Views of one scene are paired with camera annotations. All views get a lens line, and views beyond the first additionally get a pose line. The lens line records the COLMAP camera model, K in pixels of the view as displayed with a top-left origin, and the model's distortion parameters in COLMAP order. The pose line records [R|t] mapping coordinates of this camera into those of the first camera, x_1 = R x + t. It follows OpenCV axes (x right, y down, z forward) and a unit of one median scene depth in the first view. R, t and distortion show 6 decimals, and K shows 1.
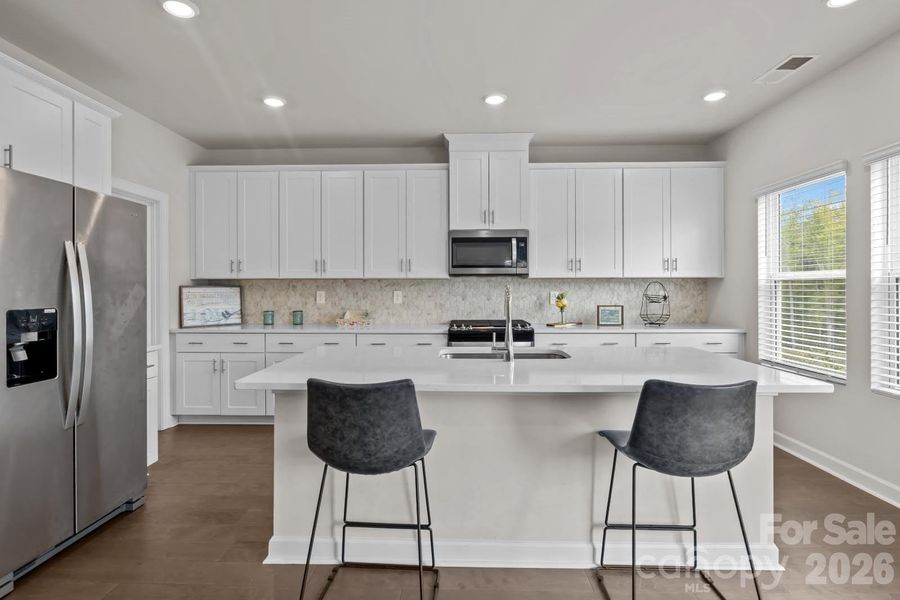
lens RADIAL K [[451.0, 0, 455.4], [0, 451.0, 293.5], [0, 0, 1]] dist [-0.012028, -0.000350]
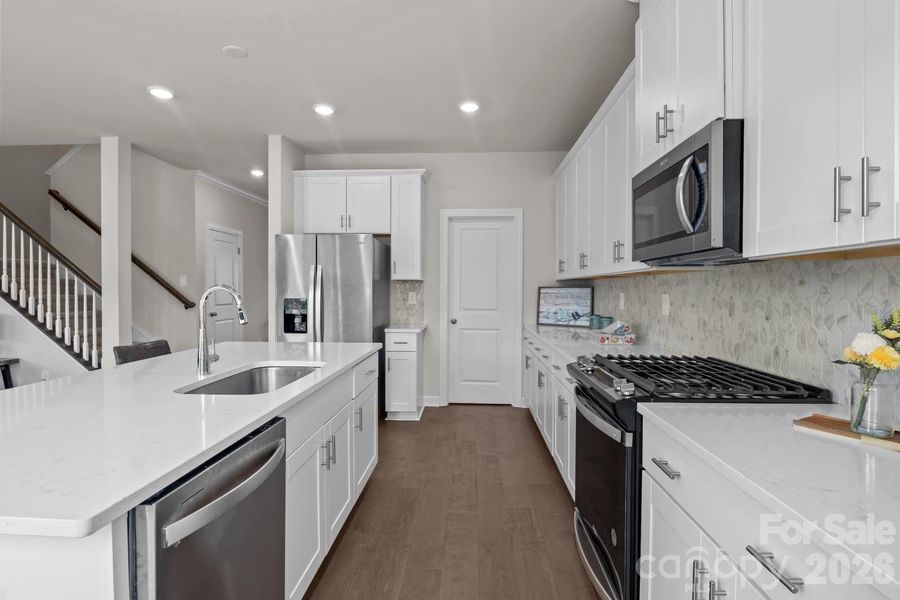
lens RADIAL K [[451.0, 0, 449.5], [0, 451.0, 293.3], [0, 0, 1]] dist [-0.012028, -0.000350]
pose [[-0.040225, 0.010856, -0.999132, 0.504589], [-0.011379, 0.999871, 0.011322, -0.010500], [0.999126, 0.011824, -0.040096, 0.799004]]
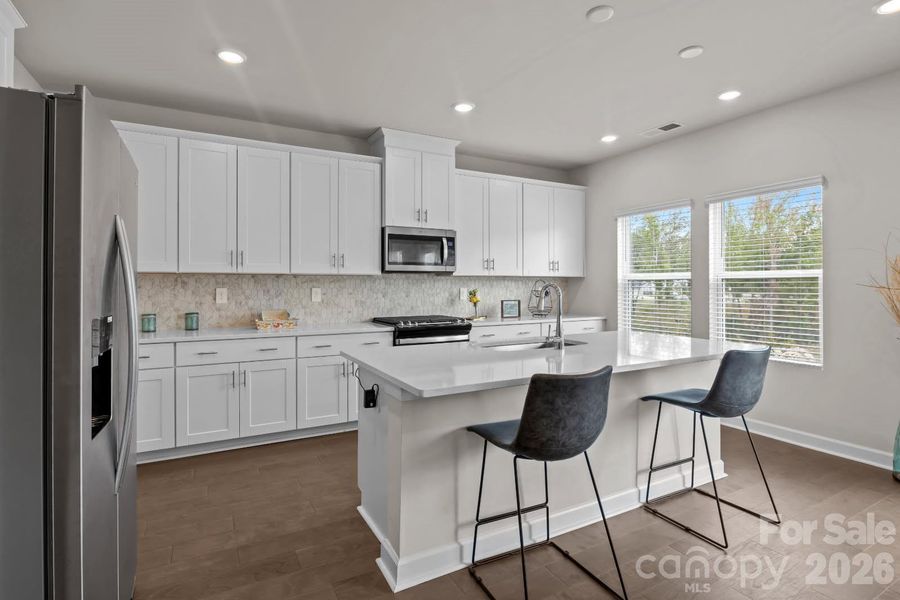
lens RADIAL K [[451.0, 0, 454.3], [0, 451.0, 286.6], [0, 0, 1]] dist [-0.012028, -0.000350]
pose [[0.865010, -0.000929, 0.501753, -0.370518], [0.004342, 0.999975, -0.005634, -0.002270], [-0.501735, 0.007052, 0.864993, 0.075739]]
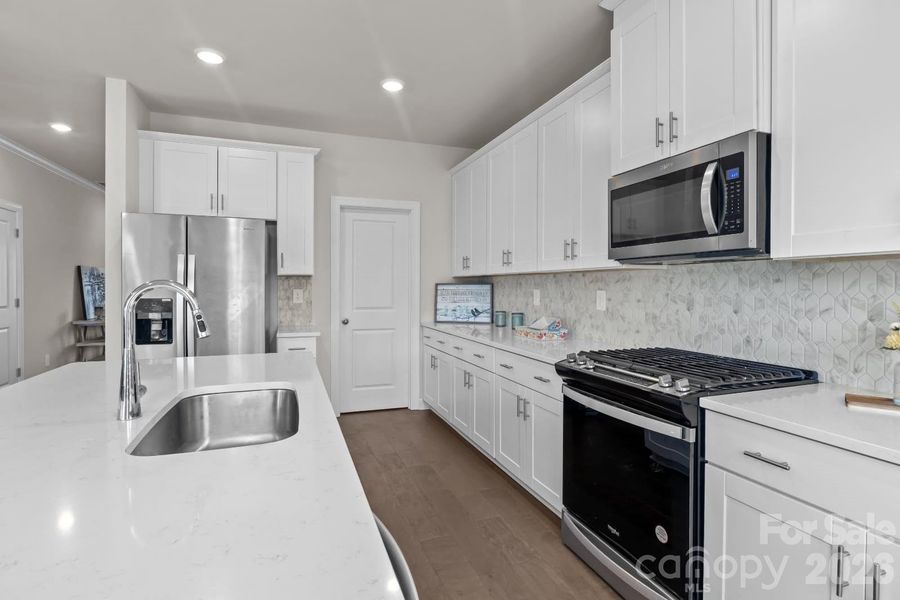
lens RADIAL K [[451.0, 0, 455.2], [0, 451.0, 287.4], [0, 0, 1]] dist [-0.012028, -0.000350]
pose [[0.363428, 0.005227, -0.931608, 0.412893], [-0.011250, 0.999936, 0.001222, -0.009019], [0.931554, 0.010037, 0.363463, 0.626492]]
